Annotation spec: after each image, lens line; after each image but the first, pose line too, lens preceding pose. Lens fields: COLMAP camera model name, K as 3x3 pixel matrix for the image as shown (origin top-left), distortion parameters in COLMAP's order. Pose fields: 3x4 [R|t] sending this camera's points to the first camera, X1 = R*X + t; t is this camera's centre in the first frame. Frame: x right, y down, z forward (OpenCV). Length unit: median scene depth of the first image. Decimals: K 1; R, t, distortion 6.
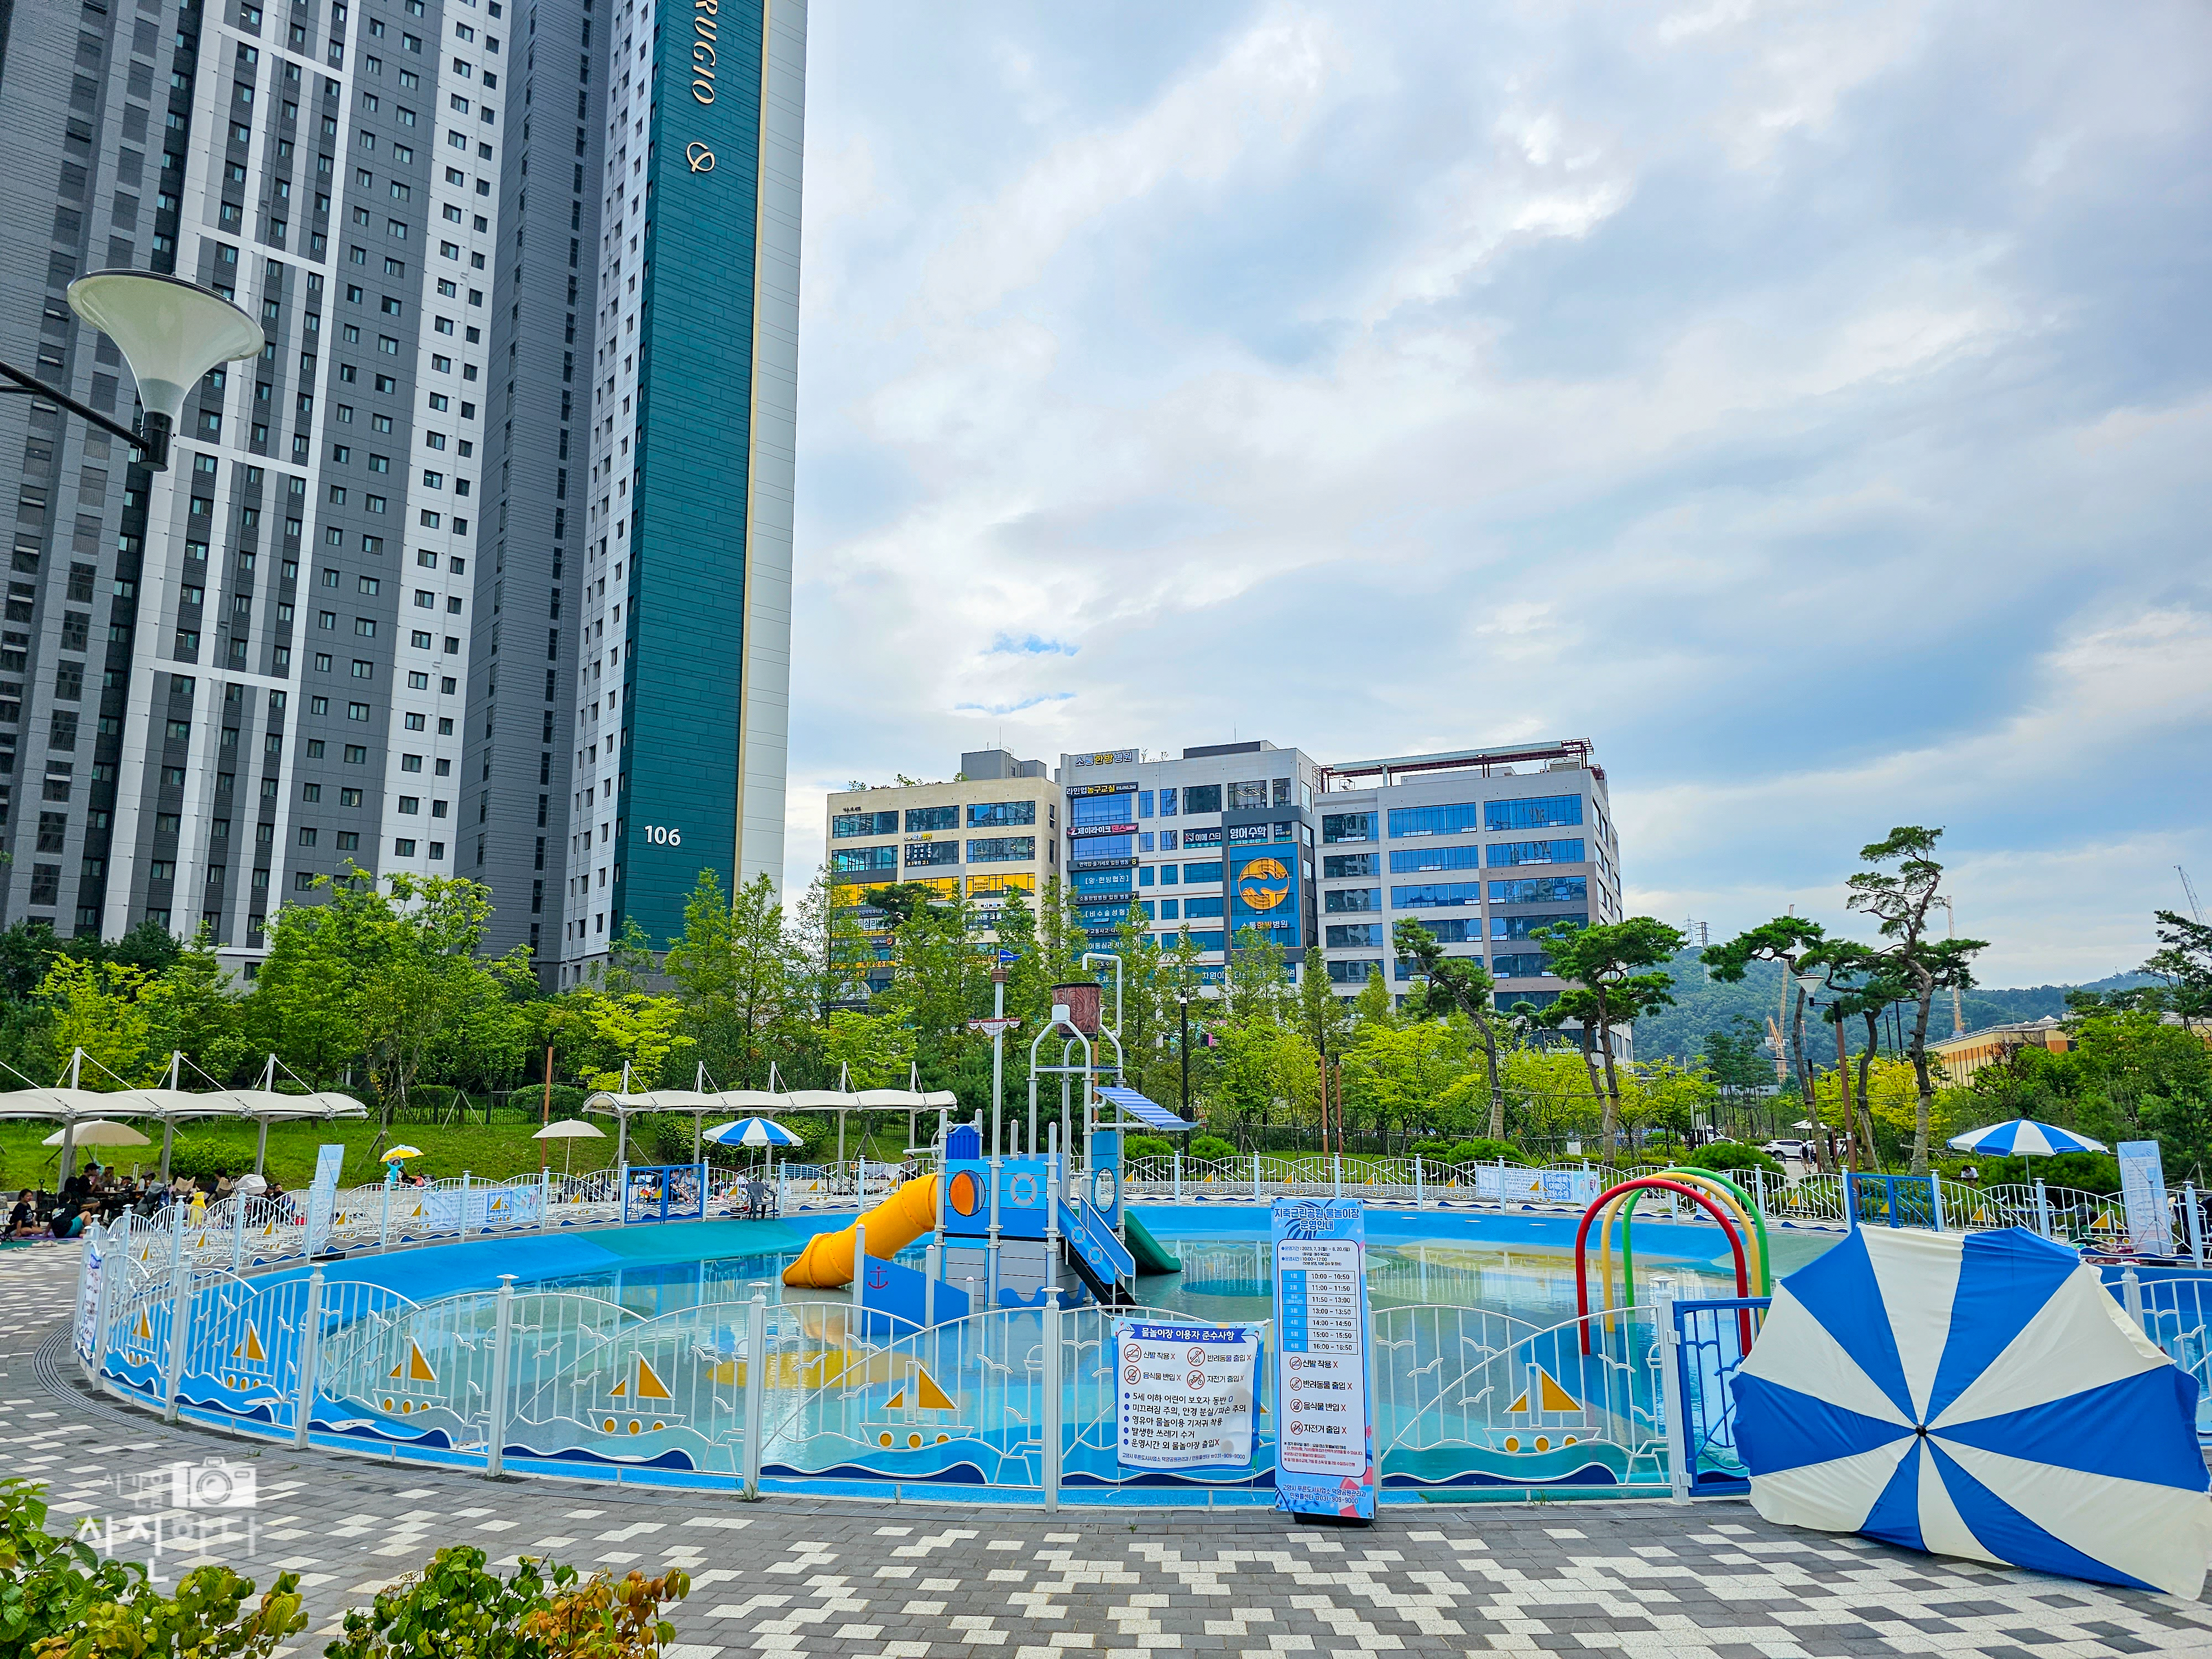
lens RADIAL K [[1501.7, 0, 1089.6], [0, 1501.7, 826.7], [0, 0, 1]] dist [0.083153, -0.067403]
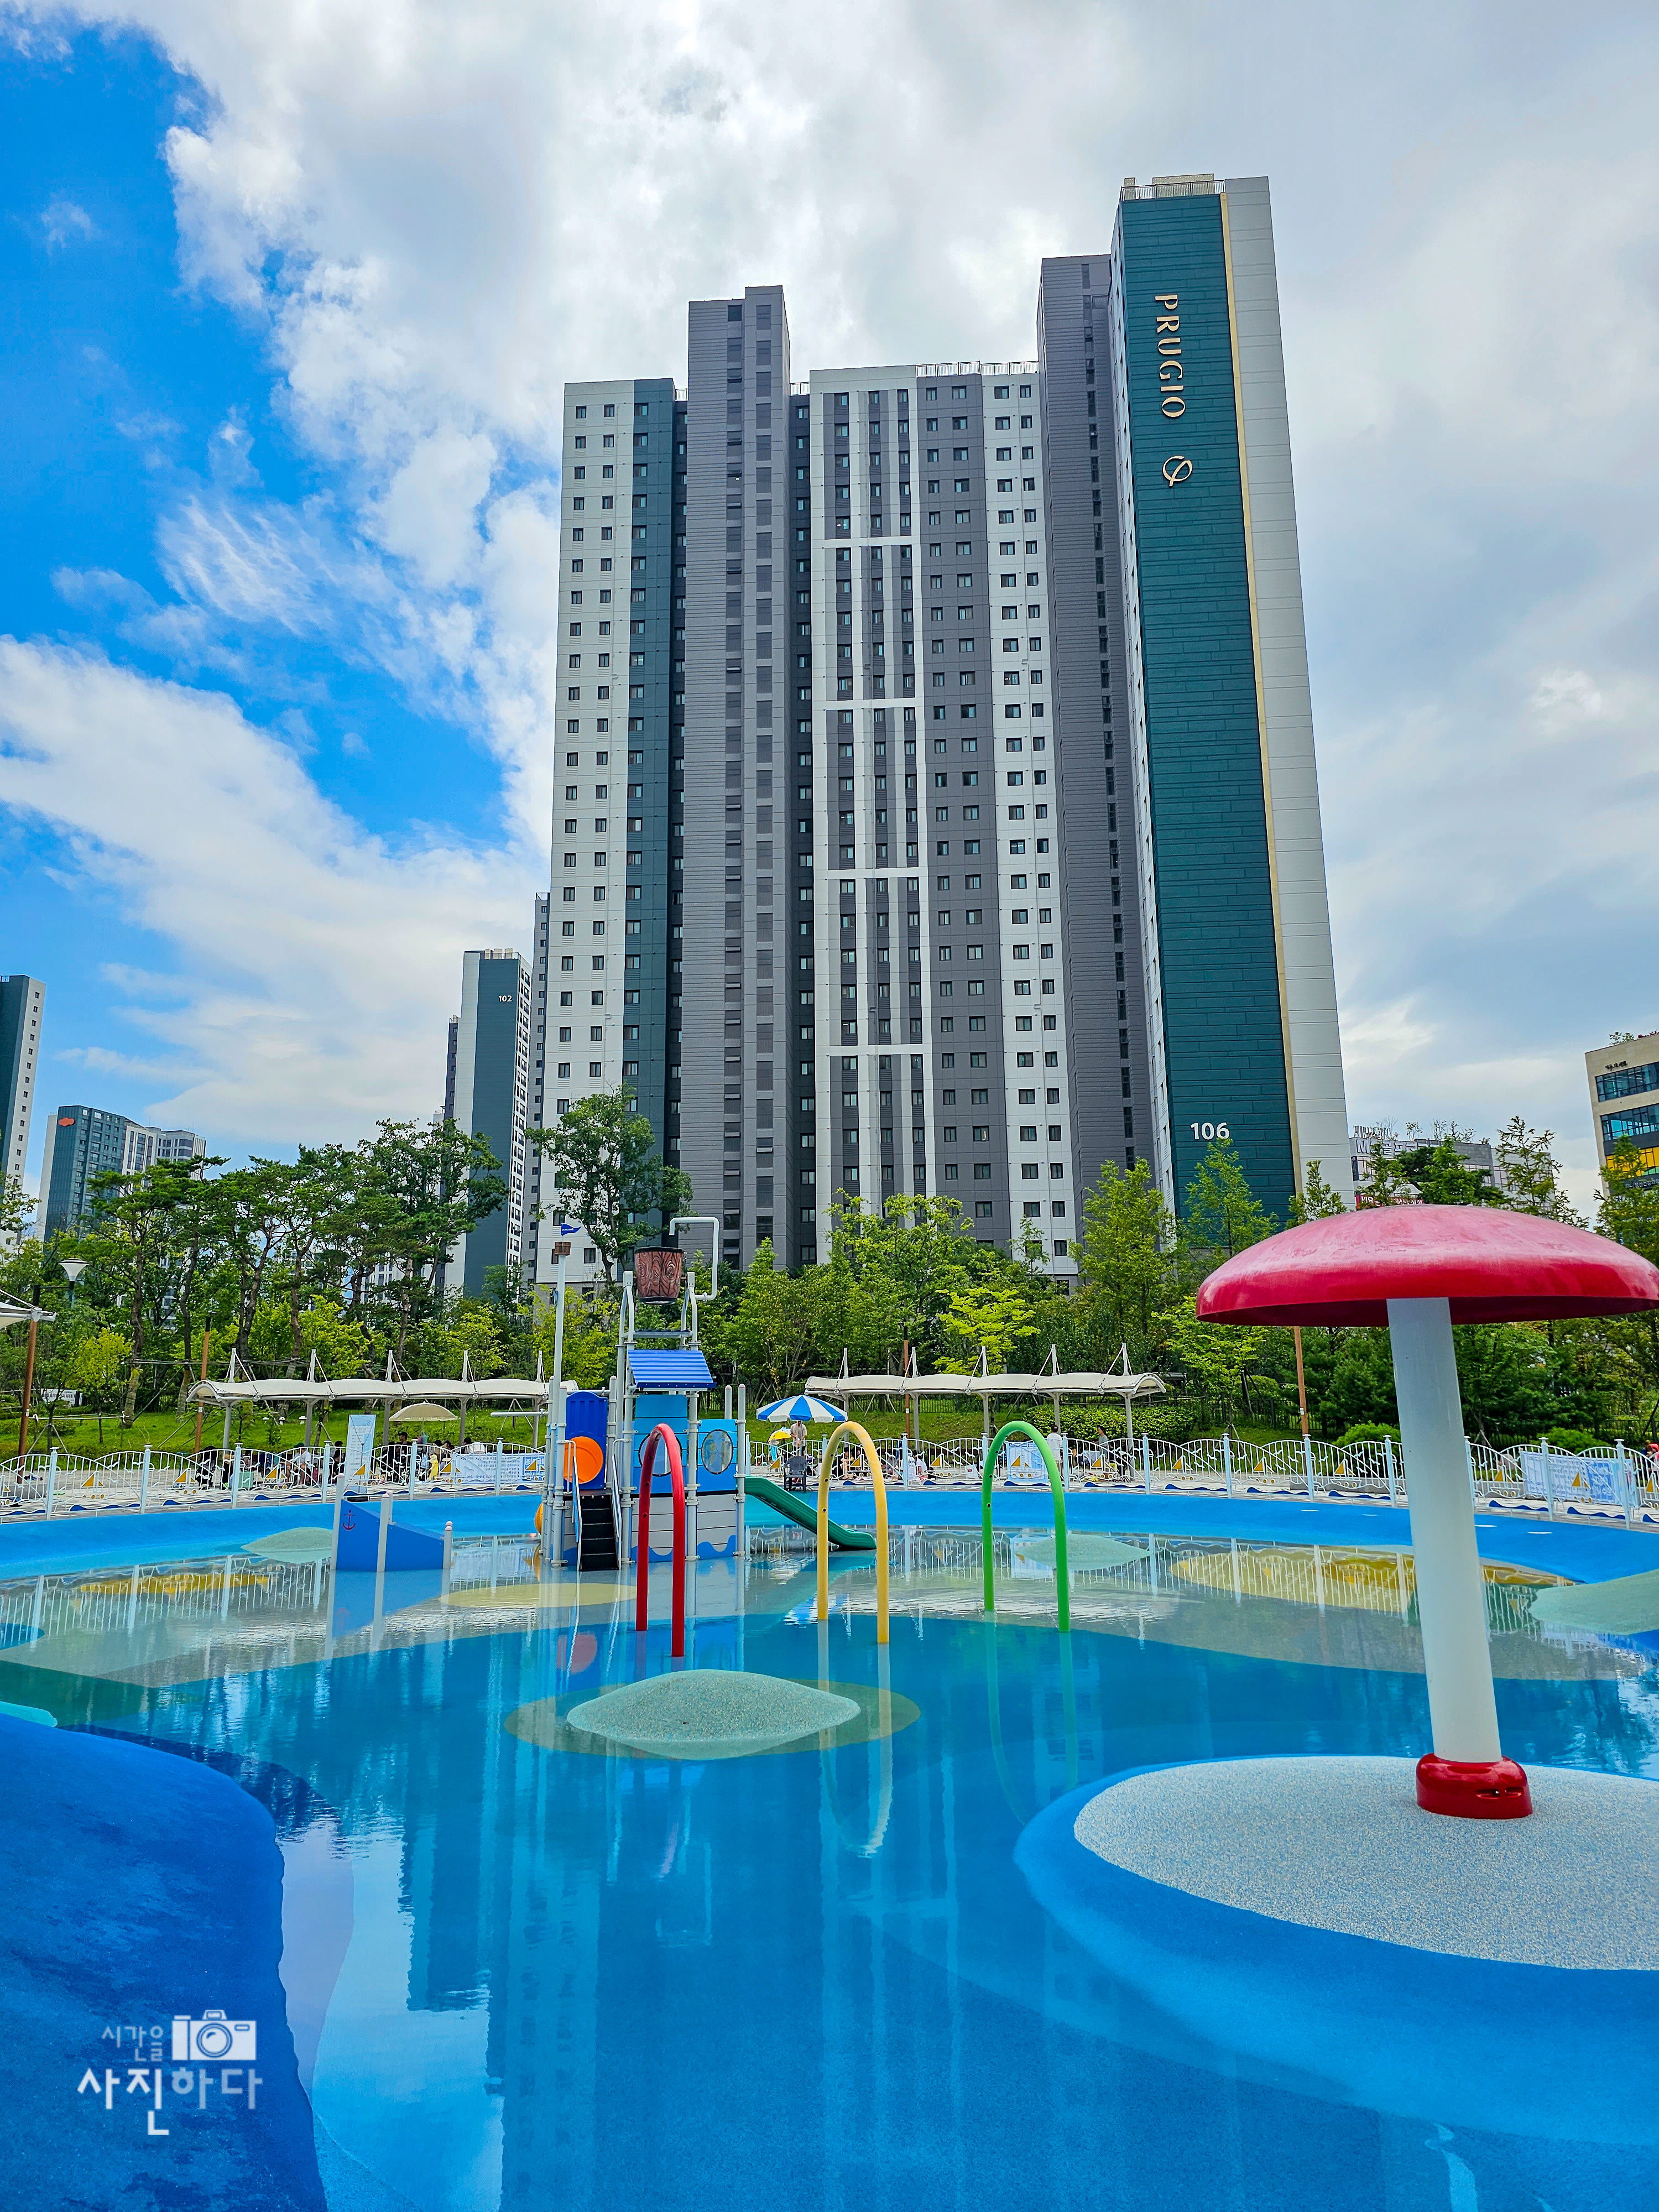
lens RADIAL K [[1501.7, 0, 834.9], [0, 1501.7, 1072.0], [0, 0, 1]] dist [0.083153, -0.067403]
pose [[0.710451, -0.163878, -0.684400, 0.222770], [0.134866, 0.986189, -0.096141, 0.028342], [0.690703, -0.023999, 0.722741, 0.100094]]
